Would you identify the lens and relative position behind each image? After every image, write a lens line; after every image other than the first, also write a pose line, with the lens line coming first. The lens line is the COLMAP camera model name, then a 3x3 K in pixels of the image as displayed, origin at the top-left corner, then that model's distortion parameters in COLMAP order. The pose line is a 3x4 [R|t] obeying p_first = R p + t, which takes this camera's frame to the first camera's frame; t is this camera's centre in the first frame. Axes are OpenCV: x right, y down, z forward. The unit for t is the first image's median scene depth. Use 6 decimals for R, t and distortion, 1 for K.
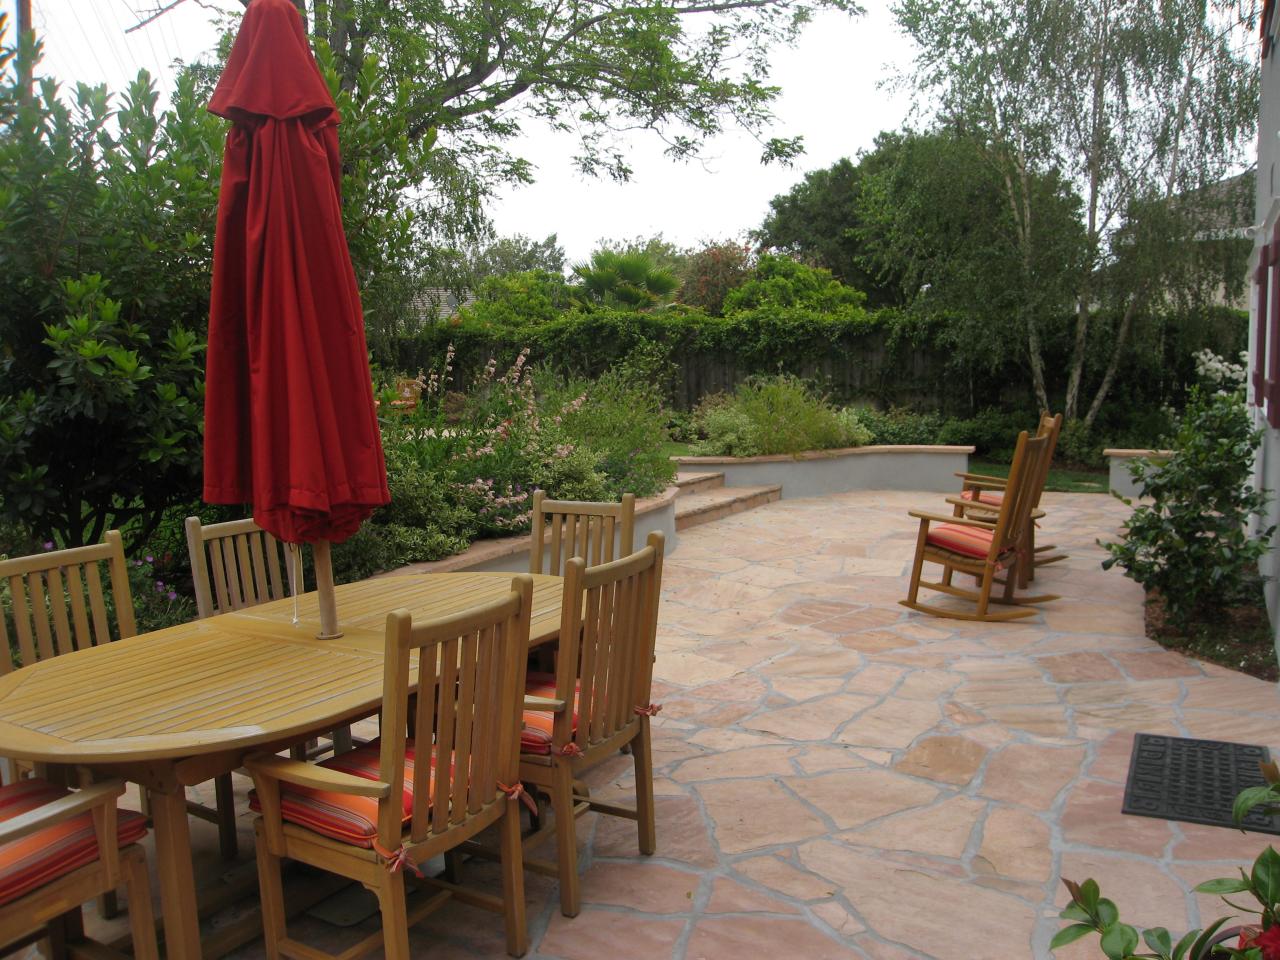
lens RADIAL K [[1393.0, 0, 640.0], [0, 1393.0, 480.0], [0, 0, 1]] dist [-0.105176, 0.046073]
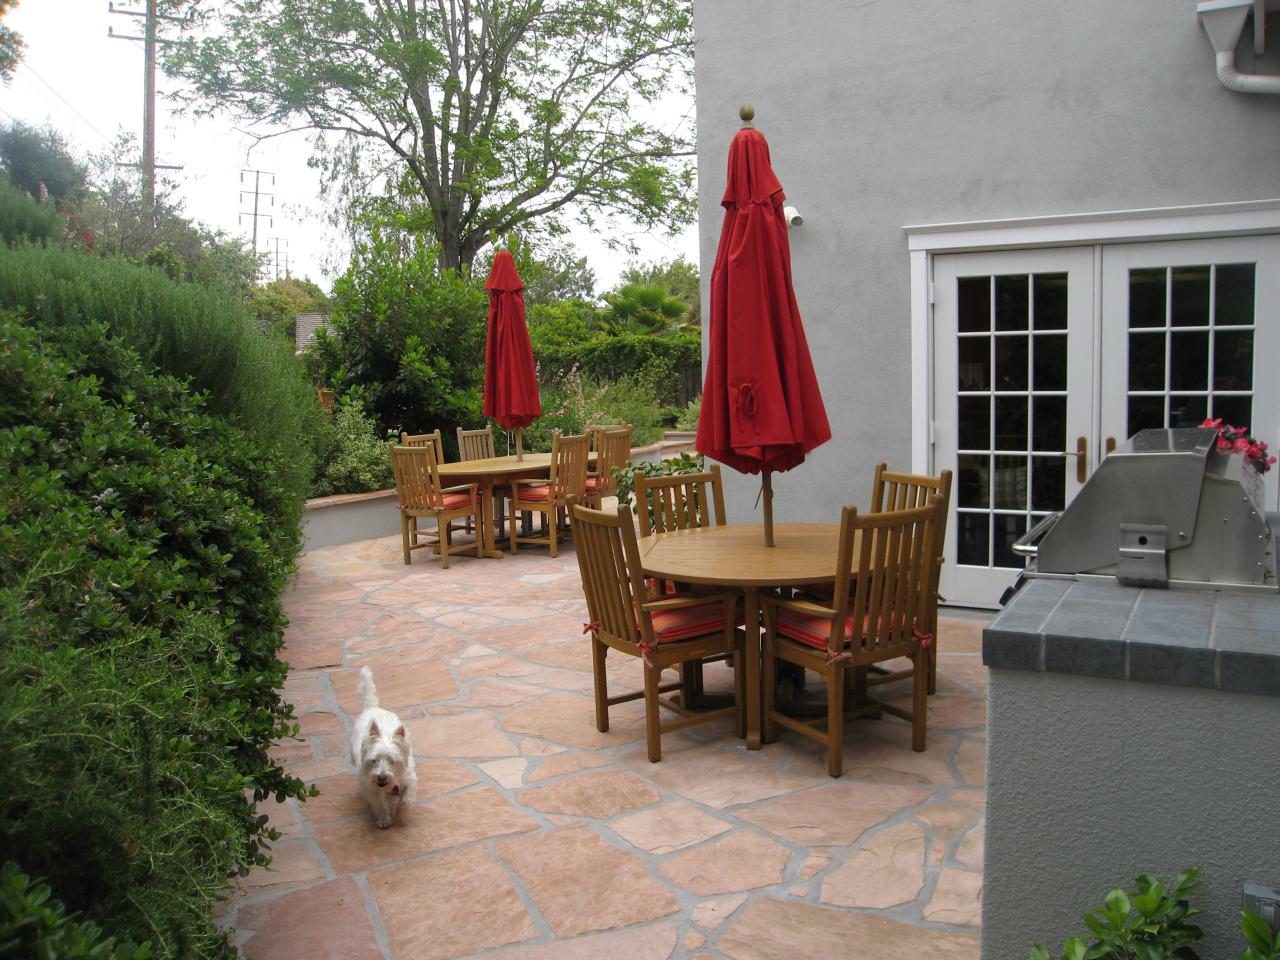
lens RADIAL K [[1393.0, 0, 640.0], [0, 1393.0, 480.0], [0, 0, 1]] dist [-0.105176, 0.046073]
pose [[0.999760, -0.002648, -0.021764, 0.017775], [0.002454, 0.999957, -0.008902, 0.032635], [0.021787, 0.008846, 0.999724, -0.359053]]
